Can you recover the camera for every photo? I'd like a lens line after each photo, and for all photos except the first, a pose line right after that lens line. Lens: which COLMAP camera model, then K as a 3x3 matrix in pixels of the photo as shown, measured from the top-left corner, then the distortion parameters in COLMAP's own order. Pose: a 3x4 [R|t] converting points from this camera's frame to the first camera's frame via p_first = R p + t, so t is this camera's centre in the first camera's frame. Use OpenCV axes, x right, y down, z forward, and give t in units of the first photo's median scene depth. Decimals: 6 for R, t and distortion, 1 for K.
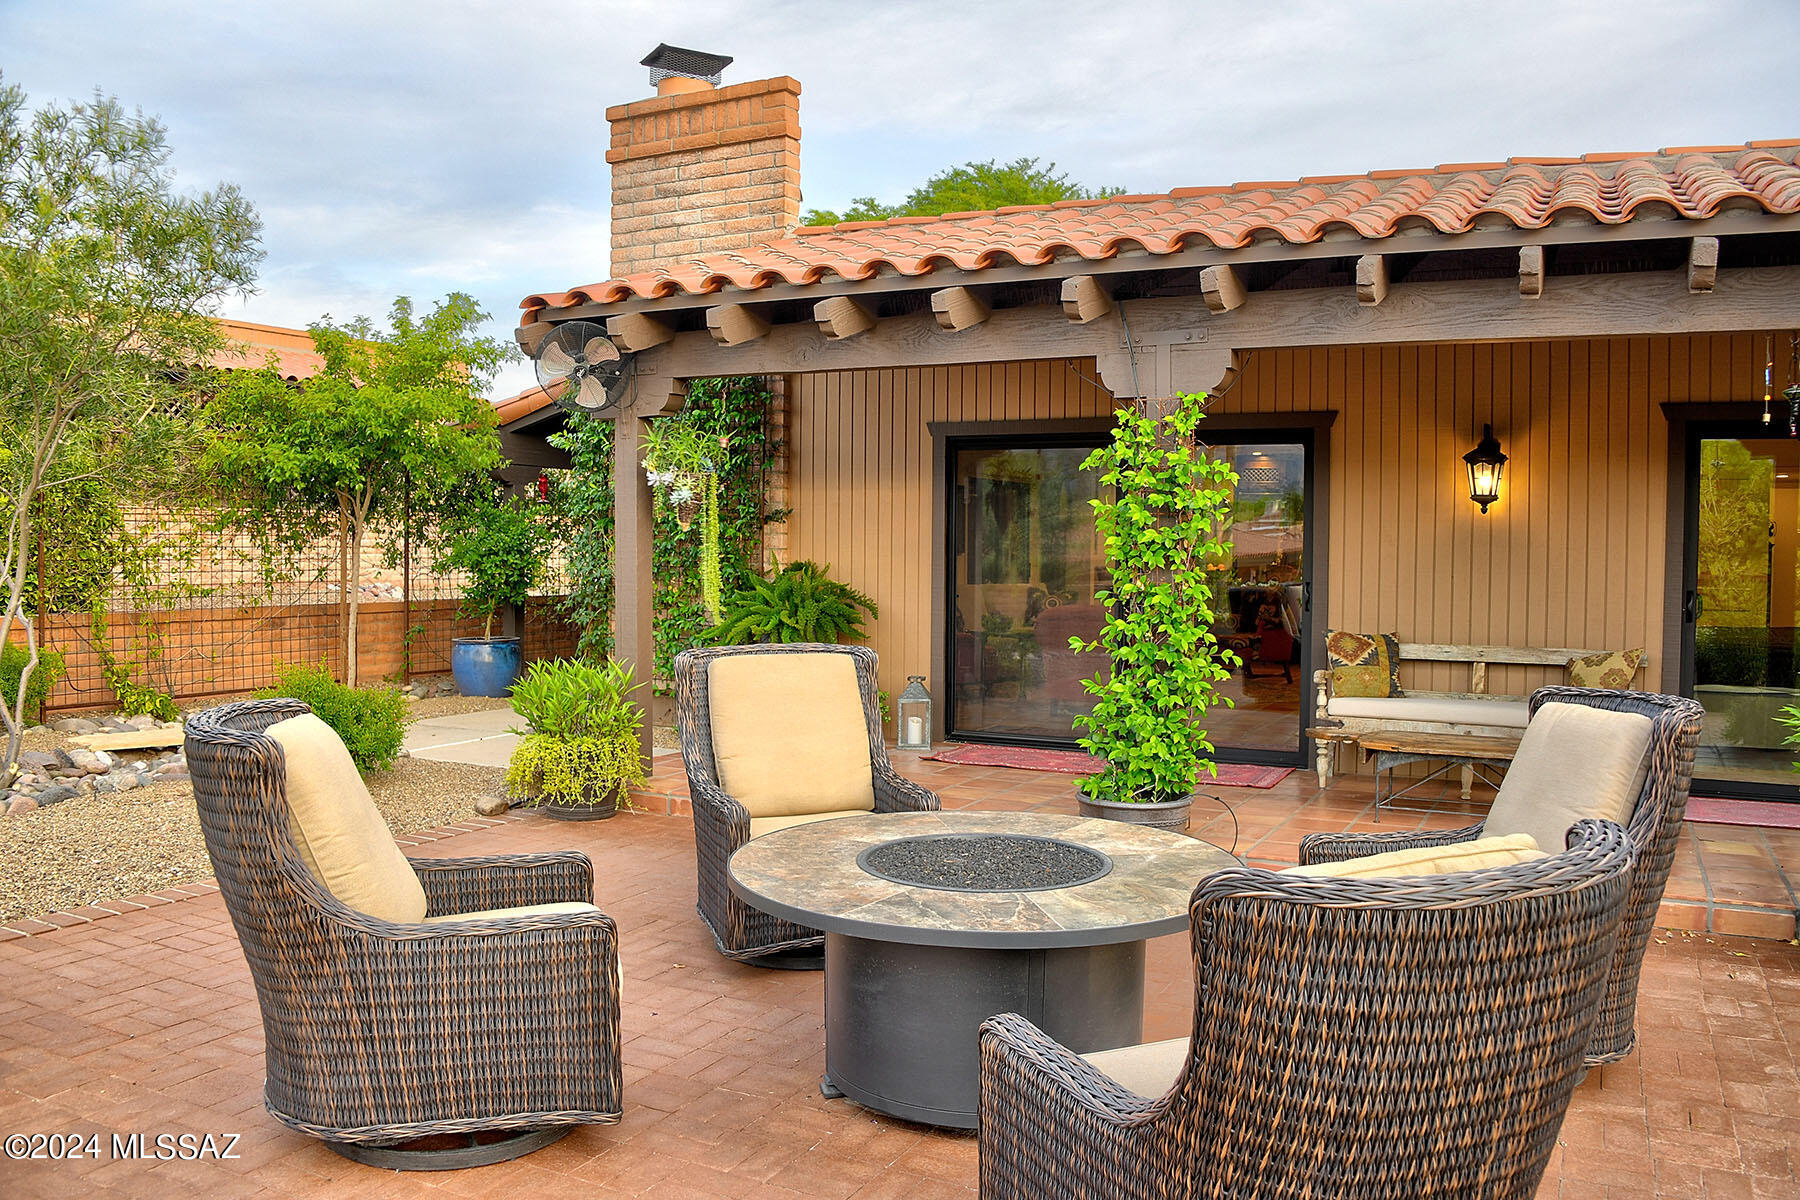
lens RADIAL K [[1475.9, 0, 900.0], [0, 1475.9, 600.0], [0, 0, 1]] dist [-0.064322, -0.003935]
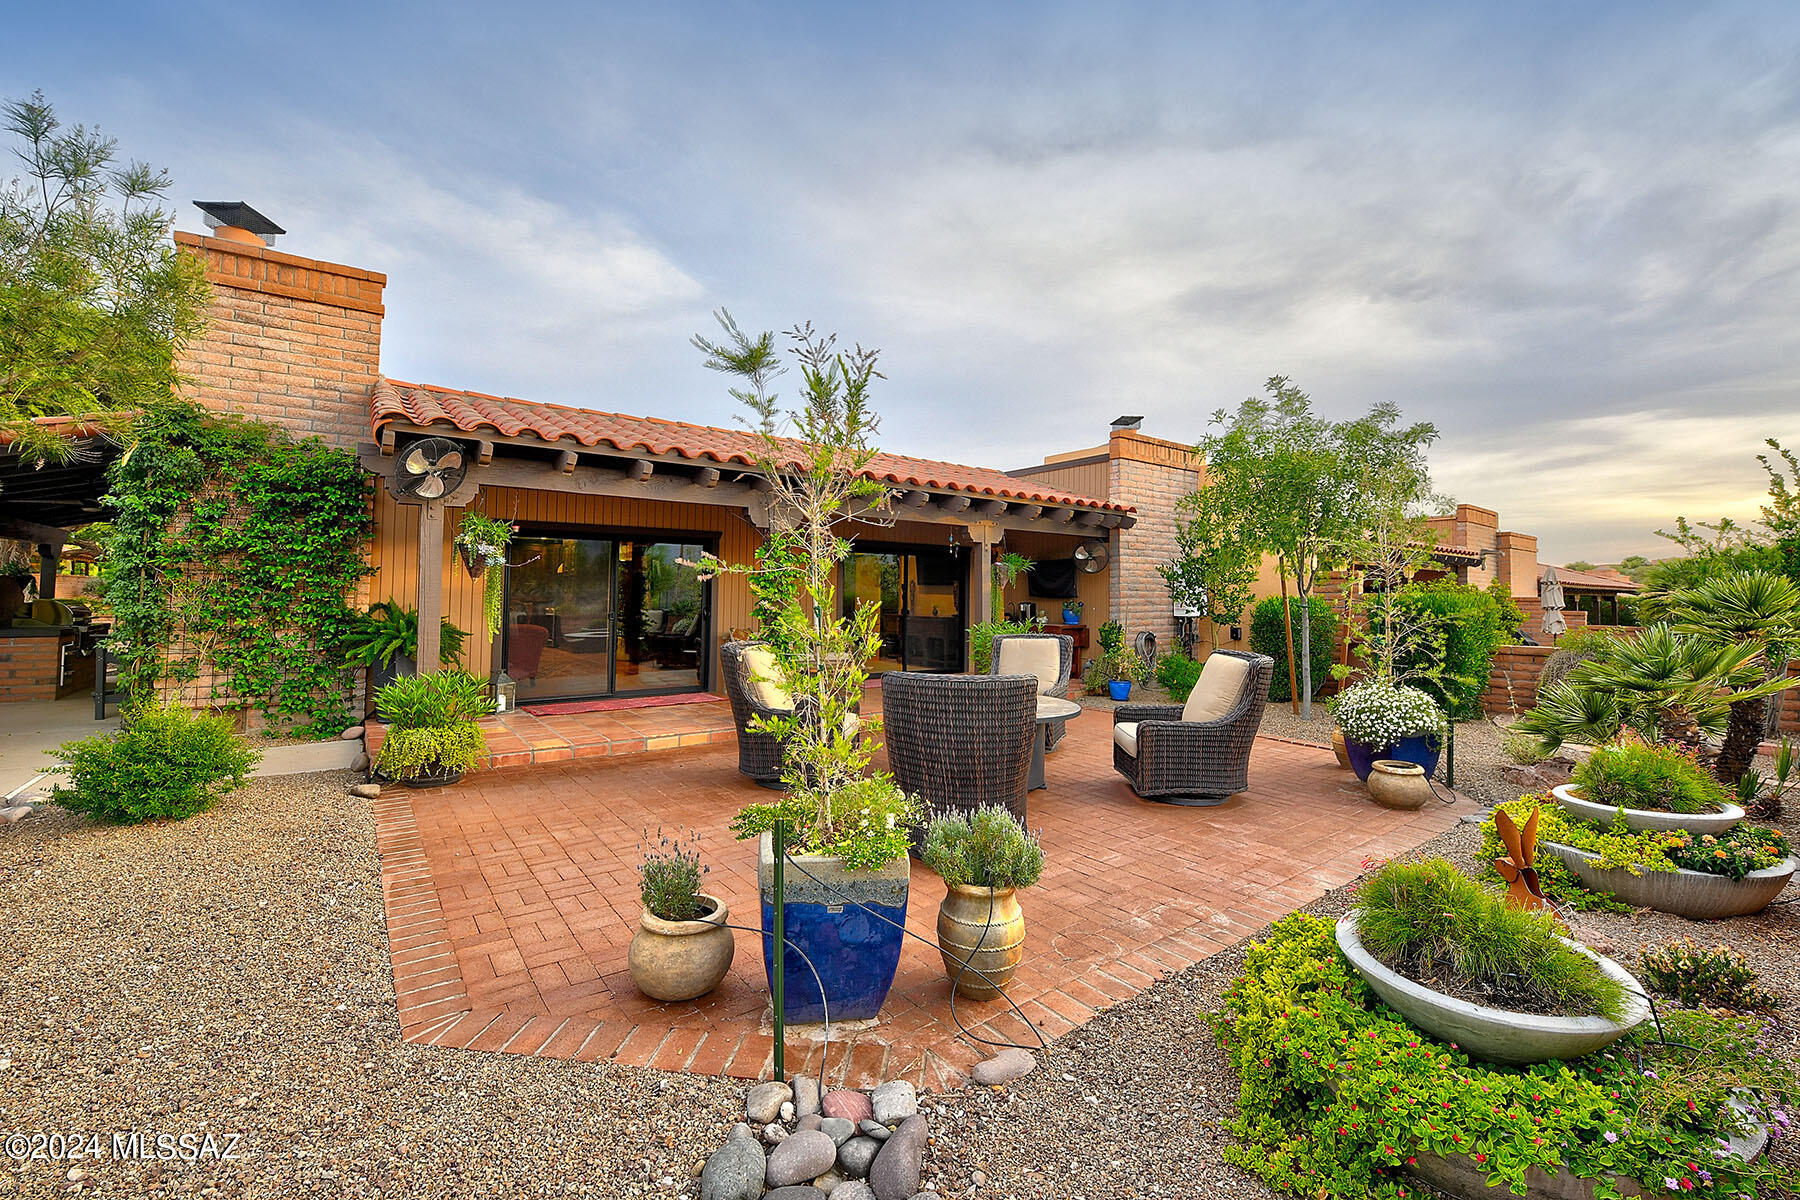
lens RADIAL K [[759.6, 0, 859.0], [0, 759.6, 601.9], [0, 0, 1]] dist [0.000120, -0.000069]
pose [[0.428971, -0.010880, 0.903253, -0.560667], [0.033391, 0.999435, -0.003819, -0.008093], [-0.902701, 0.031799, 0.429092, 0.242646]]
